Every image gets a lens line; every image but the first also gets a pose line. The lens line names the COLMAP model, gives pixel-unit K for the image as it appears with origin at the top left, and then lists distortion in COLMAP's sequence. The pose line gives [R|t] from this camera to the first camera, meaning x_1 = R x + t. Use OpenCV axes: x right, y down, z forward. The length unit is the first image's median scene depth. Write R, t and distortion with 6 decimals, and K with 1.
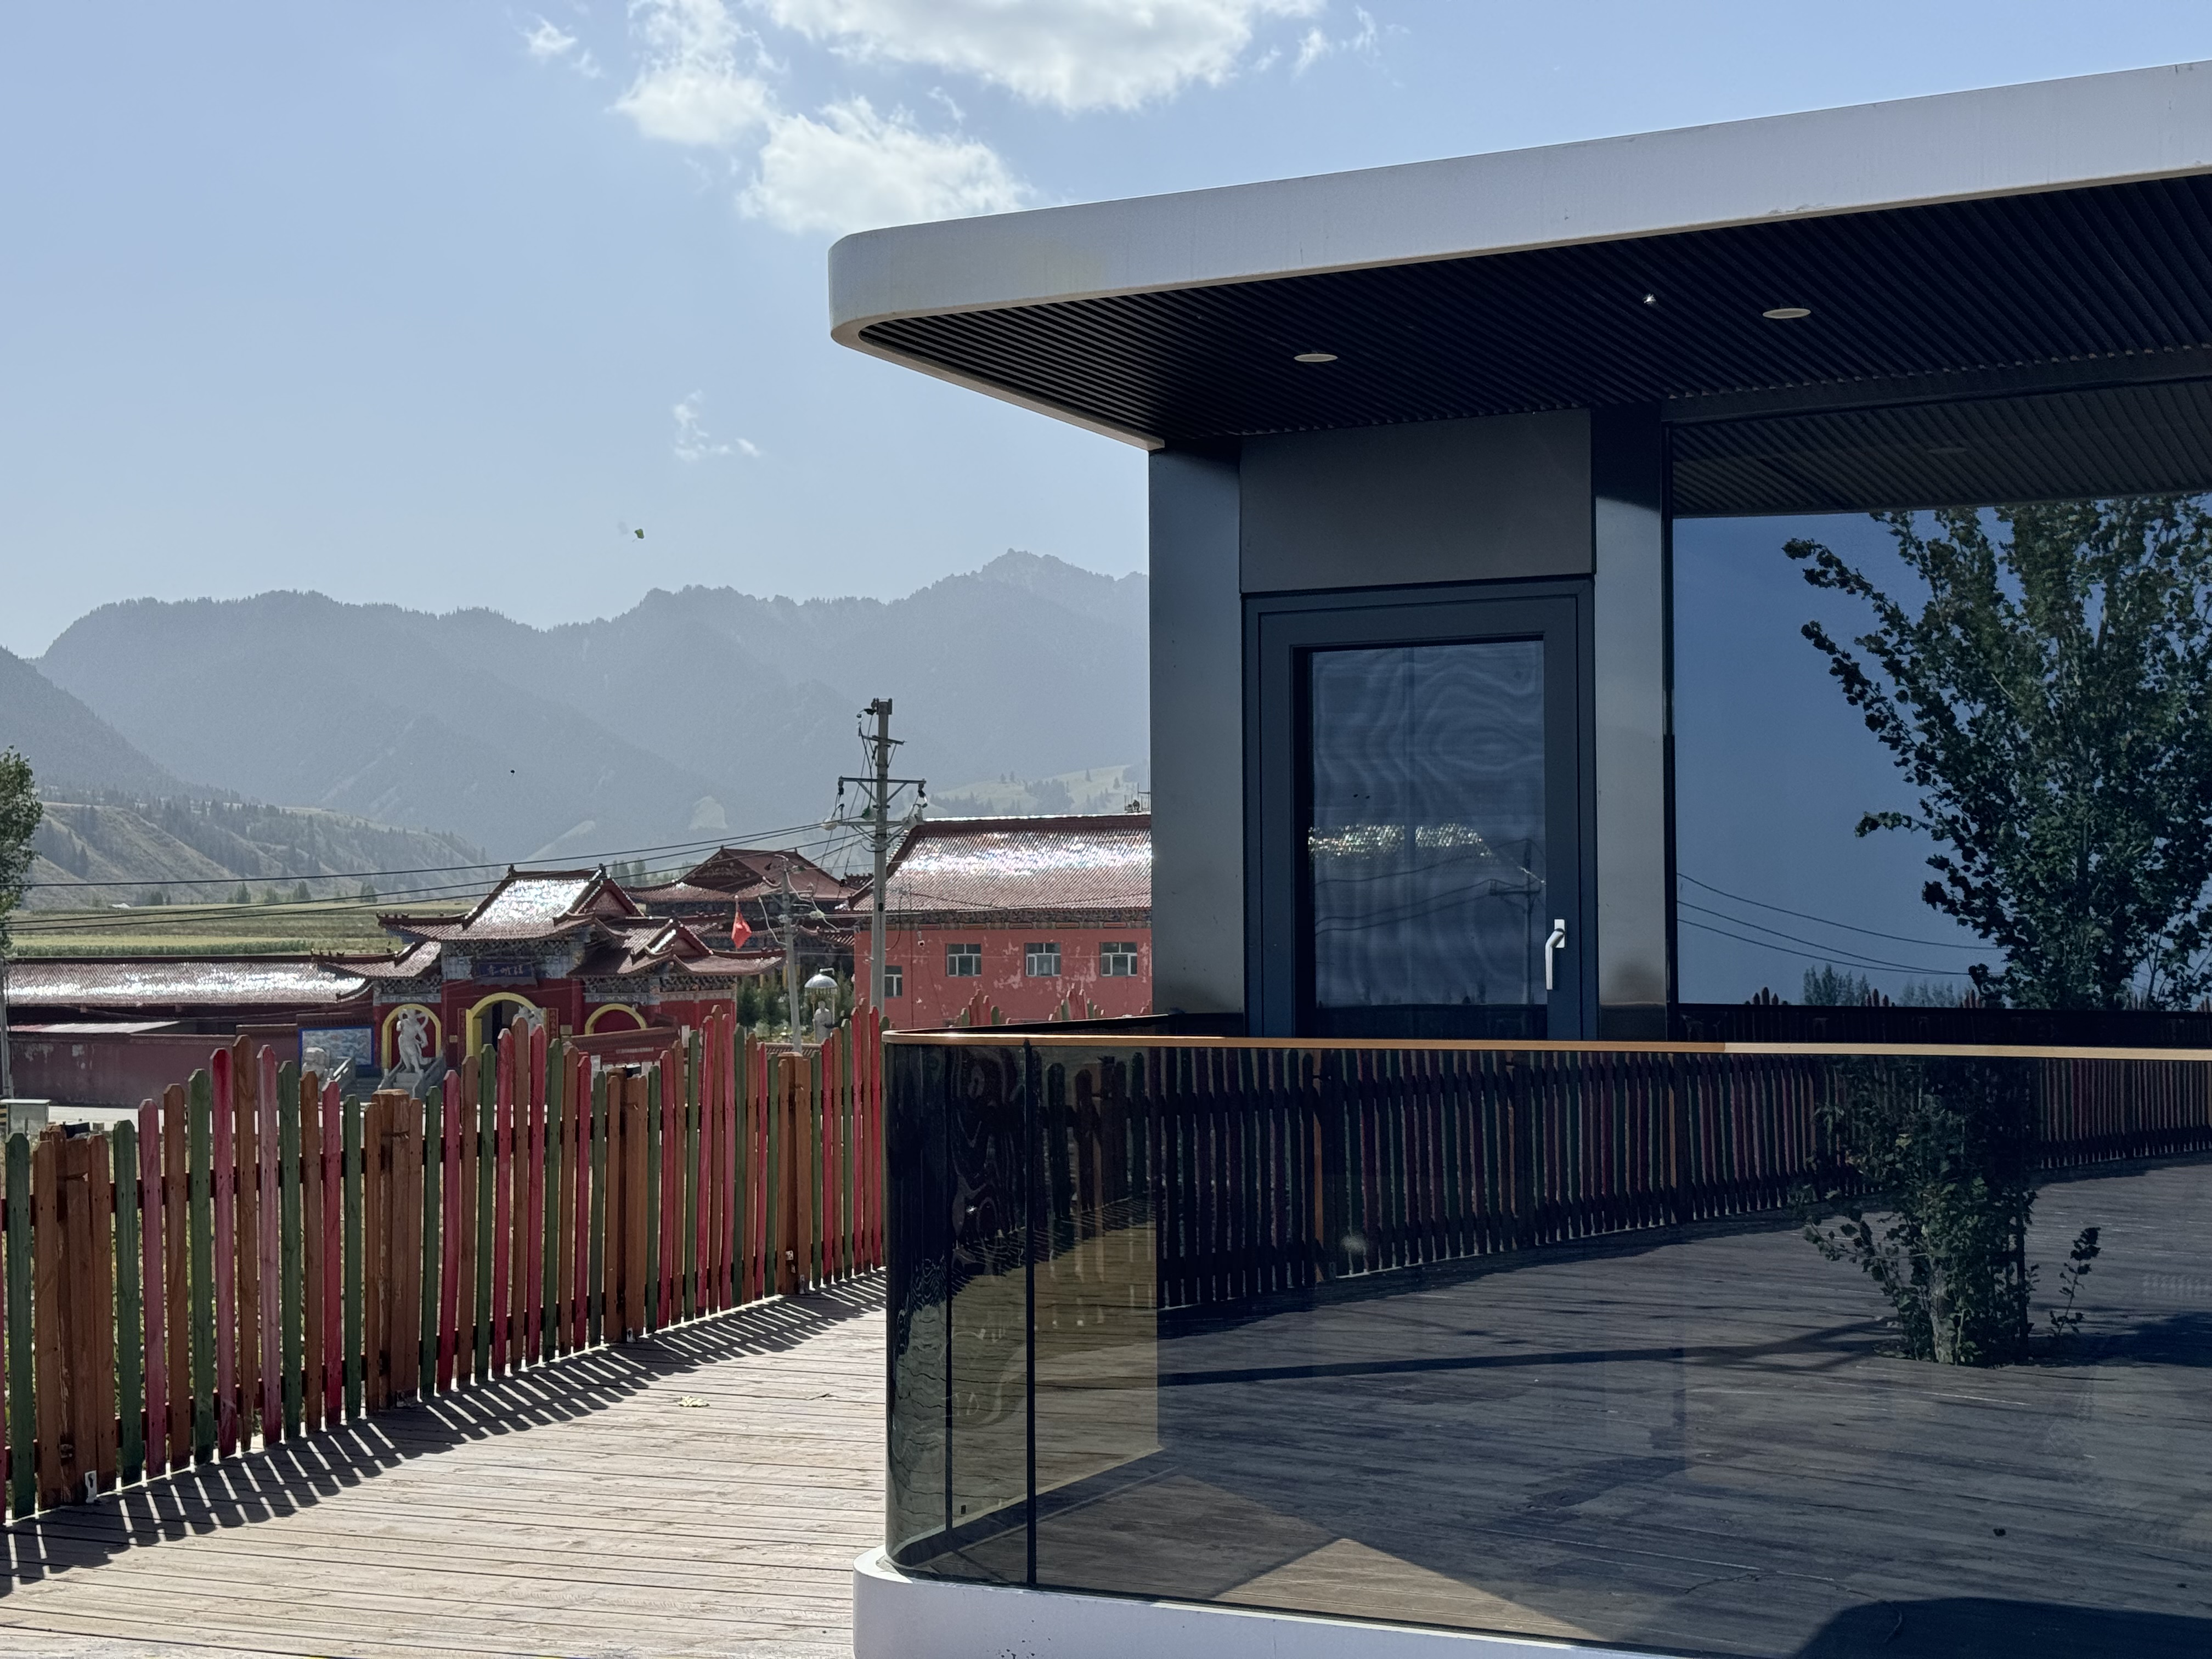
lens RADIAL K [[3106.4, 0, 1106.0], [0, 3106.4, 829.5], [0, 0, 1]] dist [-0.005261, -0.005007]
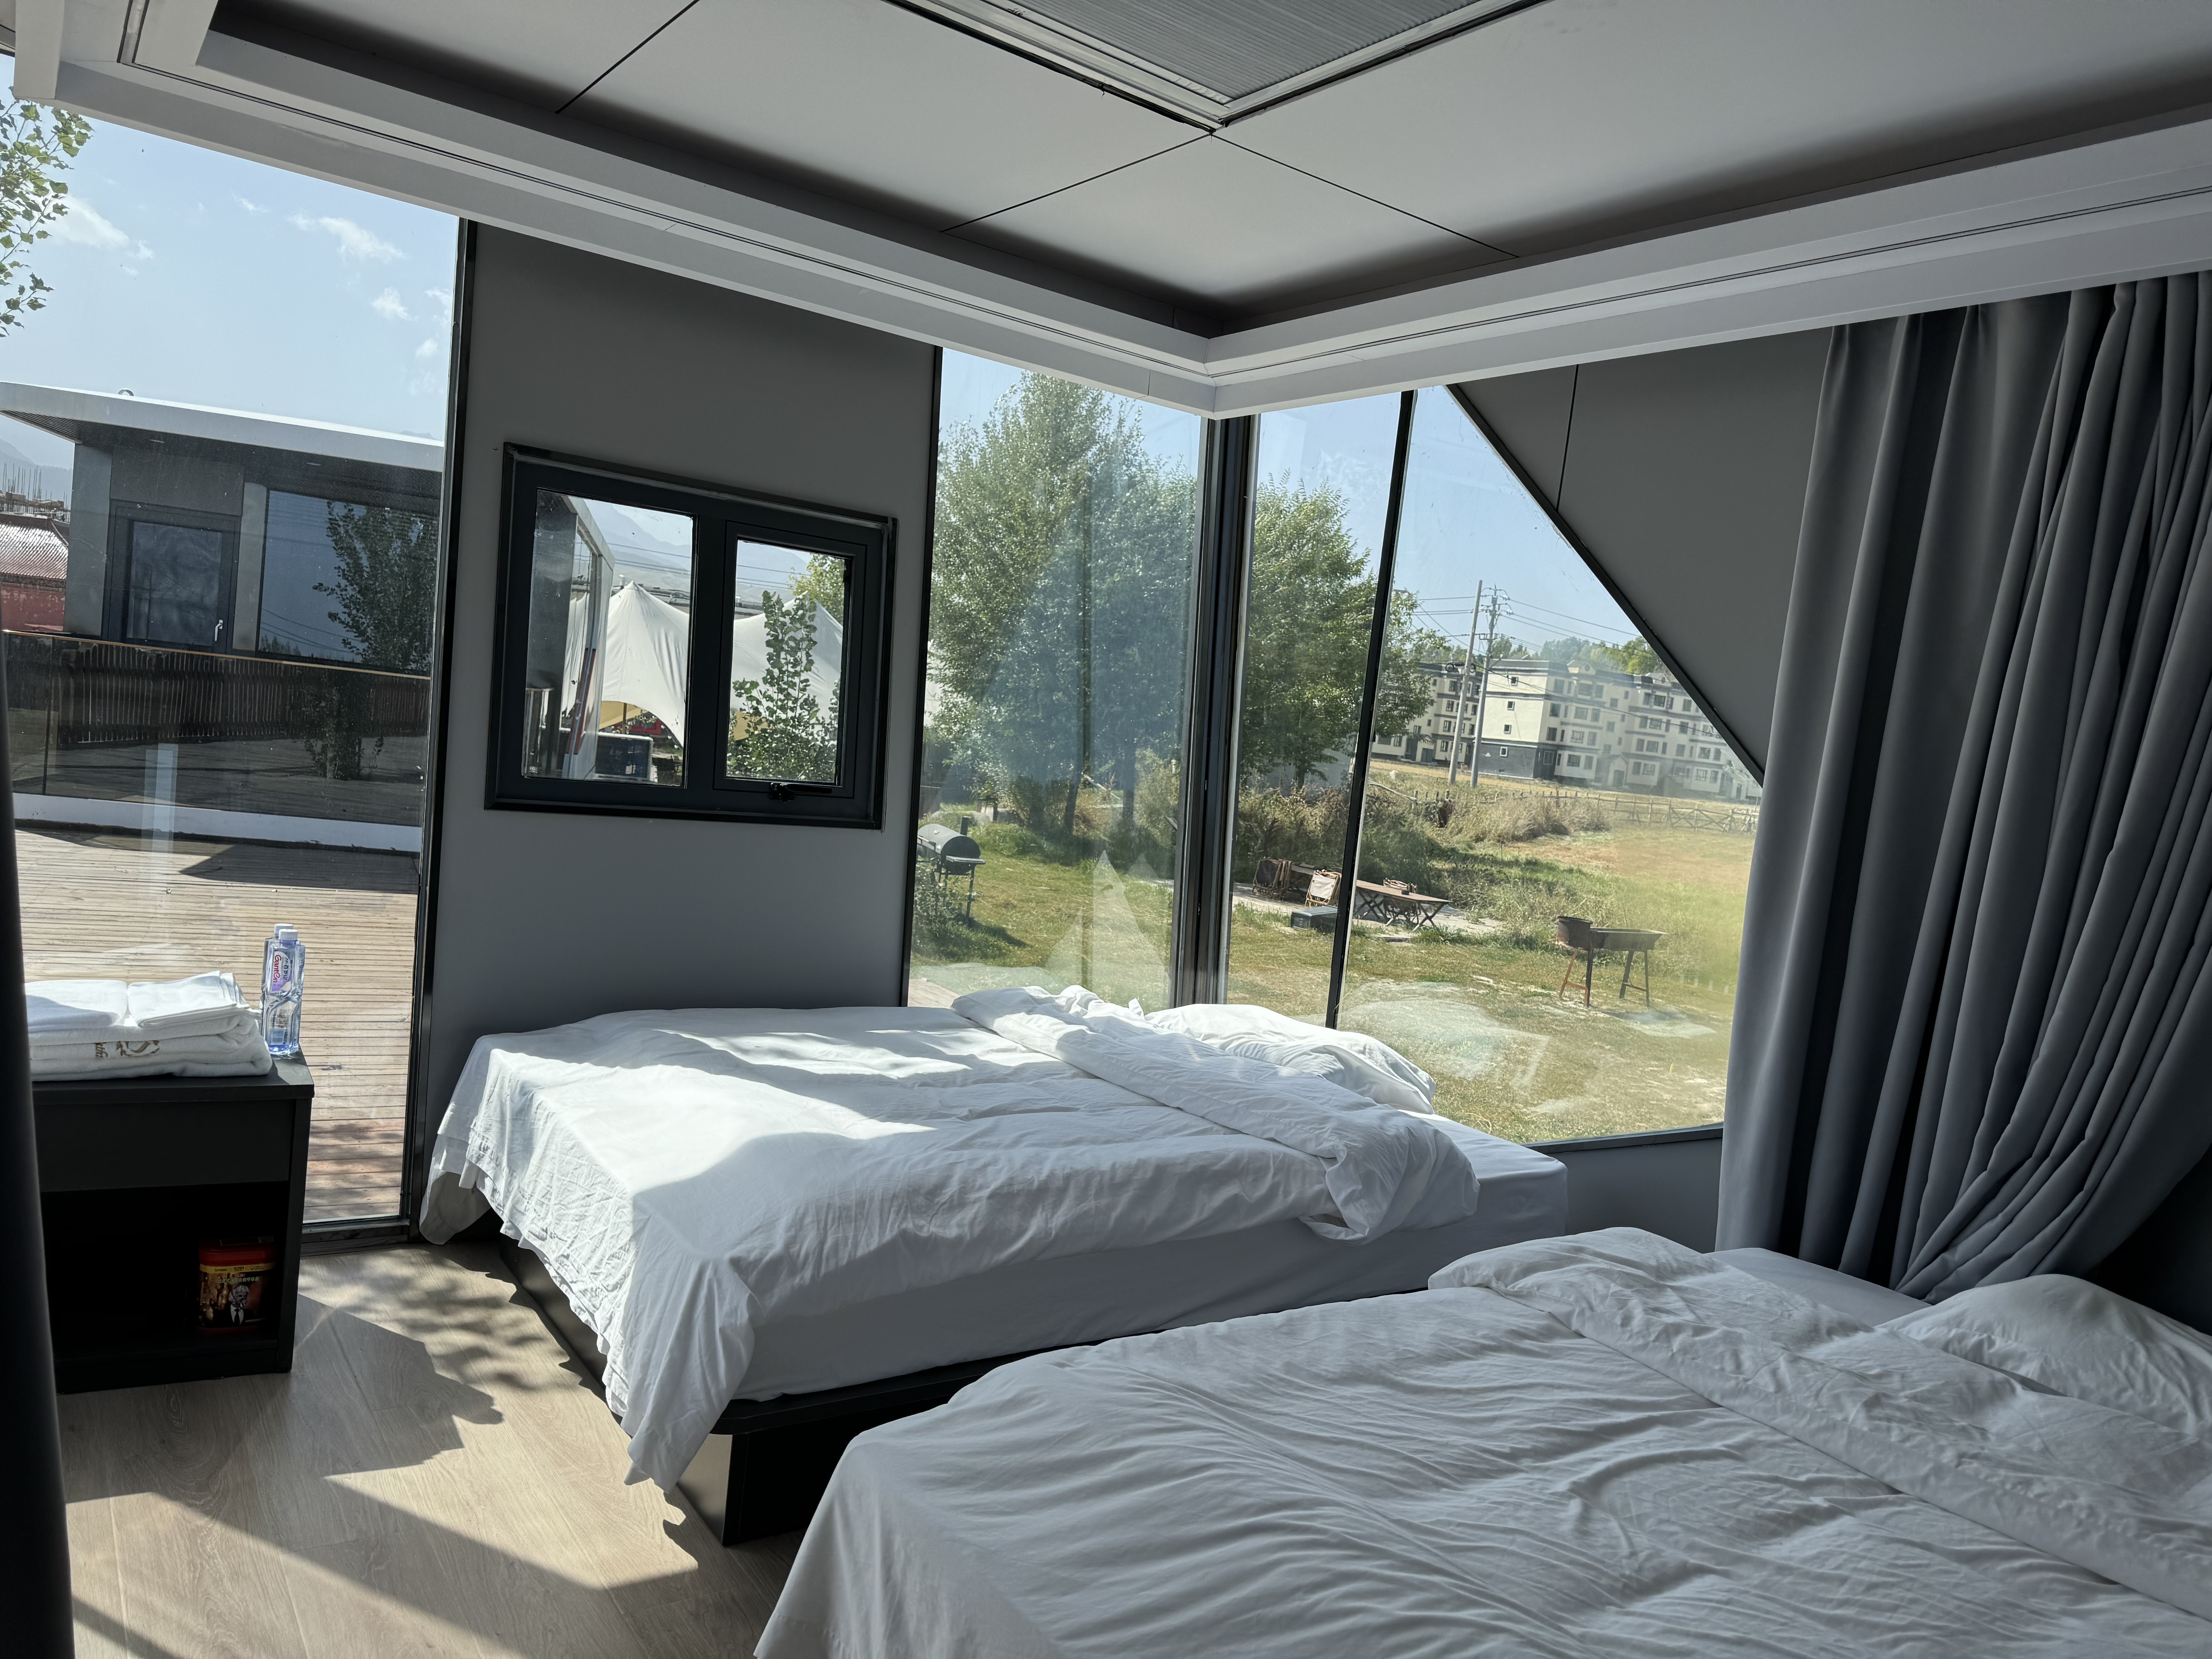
lens RADIAL K [[1562.5, 0, 1106.0], [0, 1562.5, 829.5], [0, 0, 1]] dist [0.002172, 0.000694]
pose [[0.749423, 0.055185, 0.659787, -0.215127], [-0.154805, 0.983503, 0.093576, -0.049292], [-0.643739, -0.172266, 0.745603, -0.822229]]
